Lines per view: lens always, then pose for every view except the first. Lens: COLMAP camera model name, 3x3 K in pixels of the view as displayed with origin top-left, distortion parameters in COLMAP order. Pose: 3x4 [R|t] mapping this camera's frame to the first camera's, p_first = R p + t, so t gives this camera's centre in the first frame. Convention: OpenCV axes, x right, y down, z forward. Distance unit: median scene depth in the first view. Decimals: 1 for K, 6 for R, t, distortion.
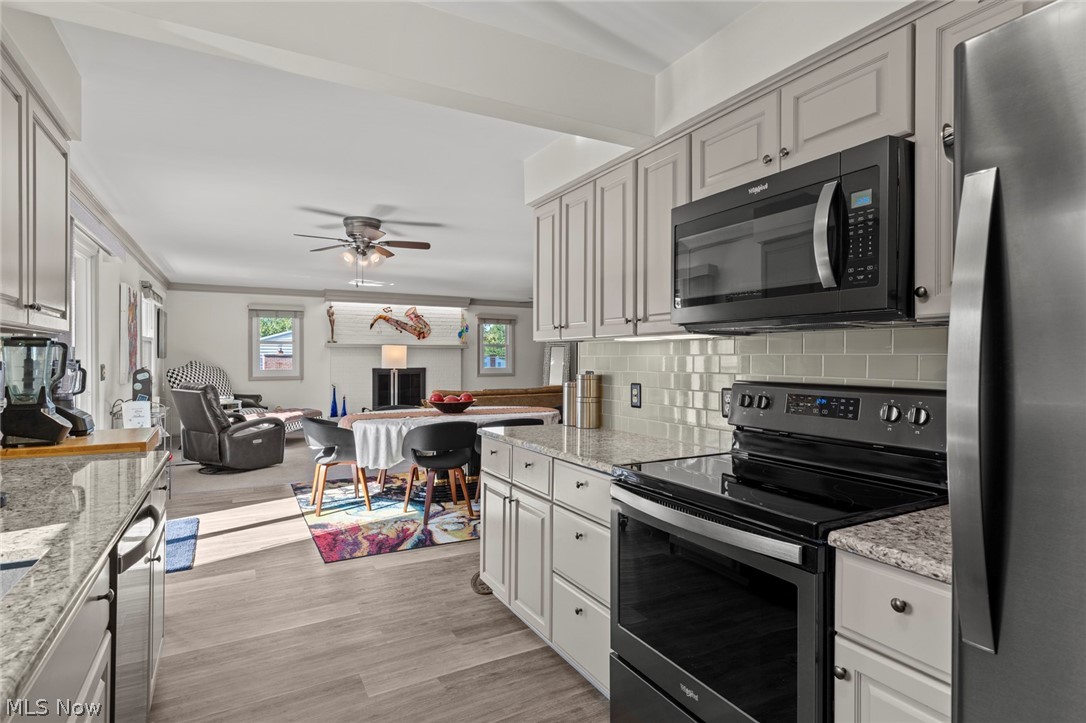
lens RADIAL K [[553.1, 0, 543.0], [0, 553.1, 361.5], [0, 0, 1]] dist [0.001722, 0.000339]
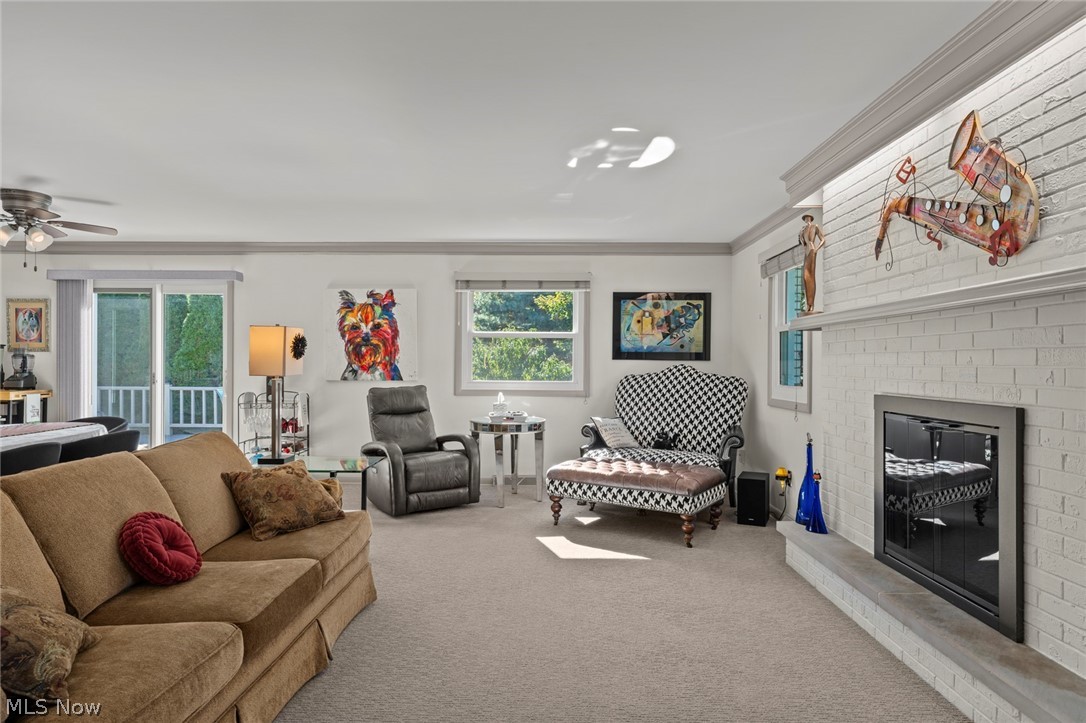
lens RADIAL K [[627.9, 0, 540.4], [0, 627.9, 366.8], [0, 0, 1]] dist [0.000371, -0.000319]
pose [[-0.508389, 0.001429, -0.861126, 0.129779], [-0.009517, 0.999928, 0.007277, -0.005683], [0.861075, 0.011895, -0.508339, 2.232010]]
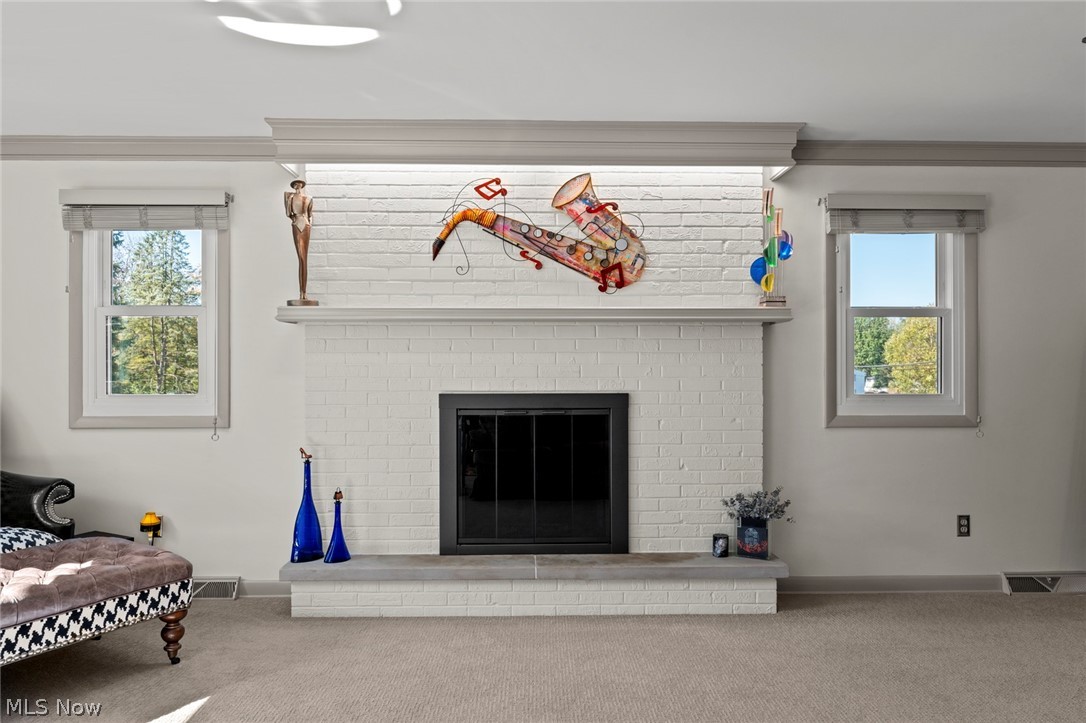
lens RADIAL K [[718.9, 0, 539.8], [0, 718.9, 365.4], [0, 0, 1]] dist [0.004194, 0.000661]
pose [[0.882907, -0.003061, -0.469538, -0.188449], [-0.001165, 0.999961, -0.008709, 0.001972], [0.469546, 0.008236, 0.882869, 1.523049]]
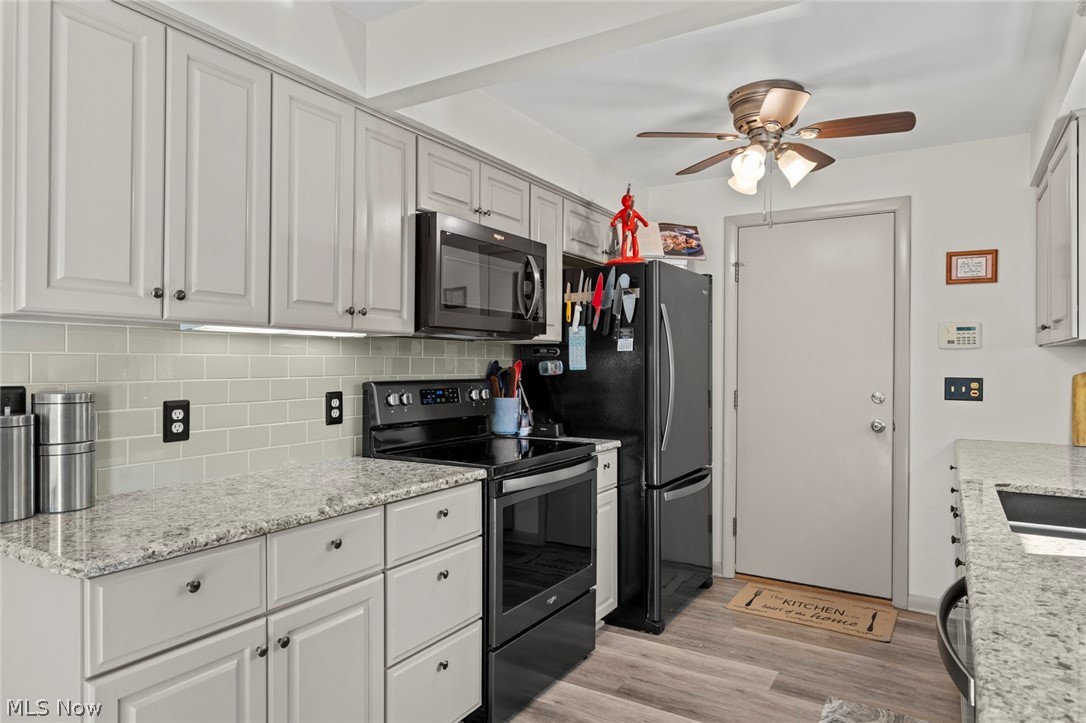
lens RADIAL K [[662.7, 0, 543.0], [0, 662.7, 361.5], [0, 0, 1]] dist [0.004947, 0.001687]
pose [[-0.491148, -0.003993, 0.871067, -0.408422], [-0.002568, 0.999992, 0.003136, -0.003285], [-0.871072, -0.000697, -0.491155, 0.636587]]
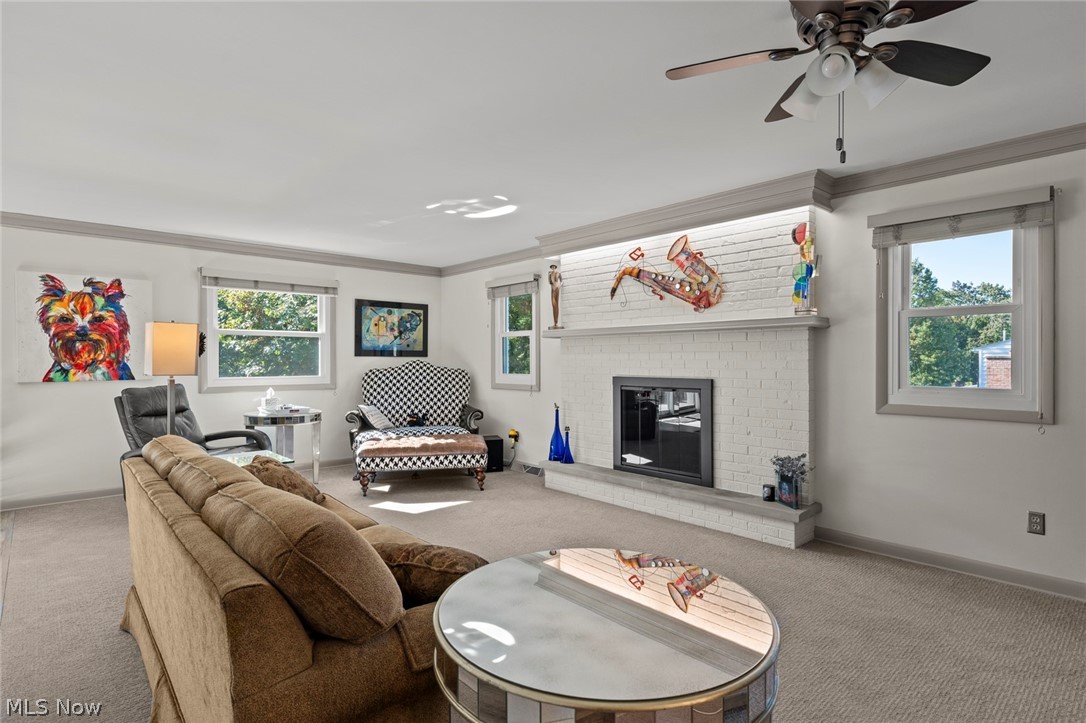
lens RADIAL K [[553.1, 0, 543.0], [0, 553.1, 361.5], [0, 0, 1]] dist [0.001722, 0.000339]
pose [[0.226394, 0.003682, -0.974029, 0.365639], [-0.003290, 0.999990, 0.003015, -0.005336], [0.974030, 0.002522, 0.226404, 1.811355]]
